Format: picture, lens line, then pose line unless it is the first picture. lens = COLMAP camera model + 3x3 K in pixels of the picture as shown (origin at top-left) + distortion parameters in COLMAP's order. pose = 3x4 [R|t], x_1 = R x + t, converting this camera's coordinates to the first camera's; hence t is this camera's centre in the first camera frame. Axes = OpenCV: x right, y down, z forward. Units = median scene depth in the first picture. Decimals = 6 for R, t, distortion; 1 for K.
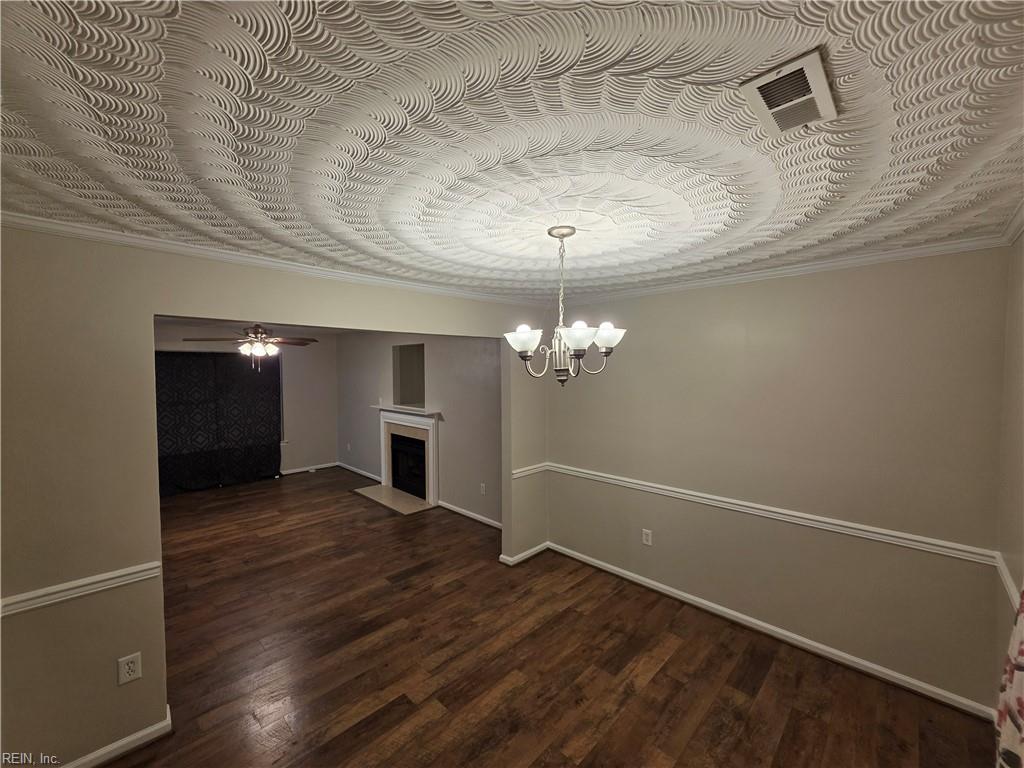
lens RADIAL K [[409.5, 0, 508.0], [0, 409.5, 384.6], [0, 0, 1]] dist [-0.001328, 0.000083]
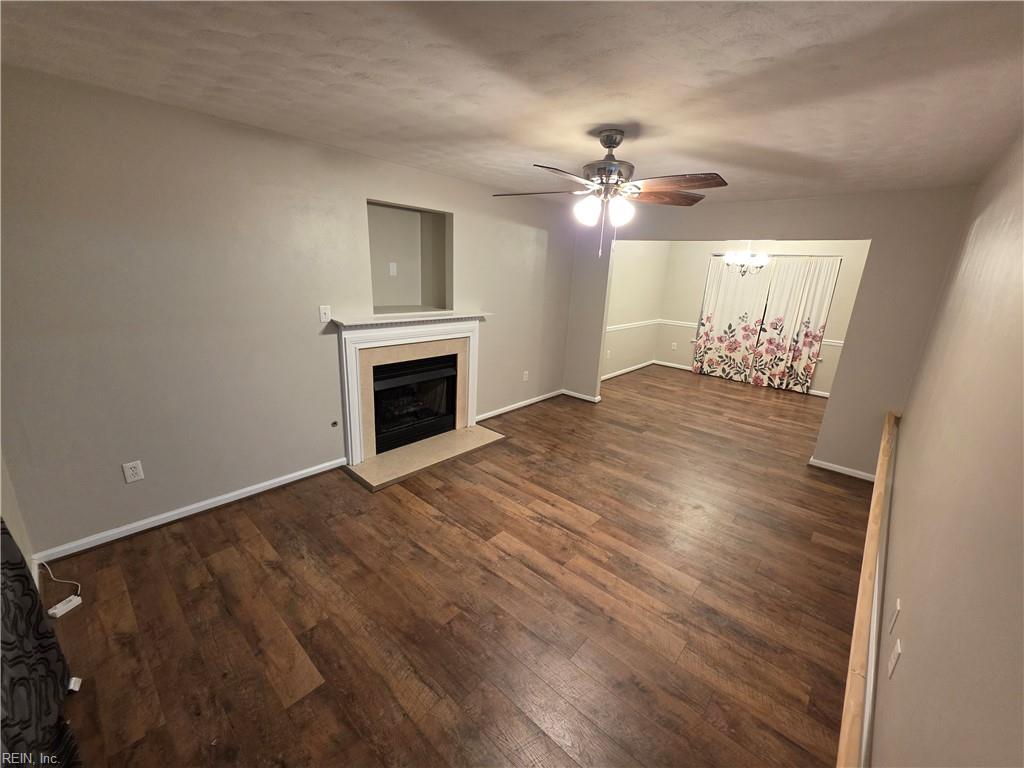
lens RADIAL K [[409.5, 0, 507.8], [0, 409.5, 382.5], [0, 0, 1]] dist [-0.001328, 0.000083]
pose [[-0.039753, -0.270799, 0.961815, -1.153758], [-0.007280, 0.962629, 0.270727, -0.021379], [-0.999183, 0.003760, -0.040238, 1.145832]]
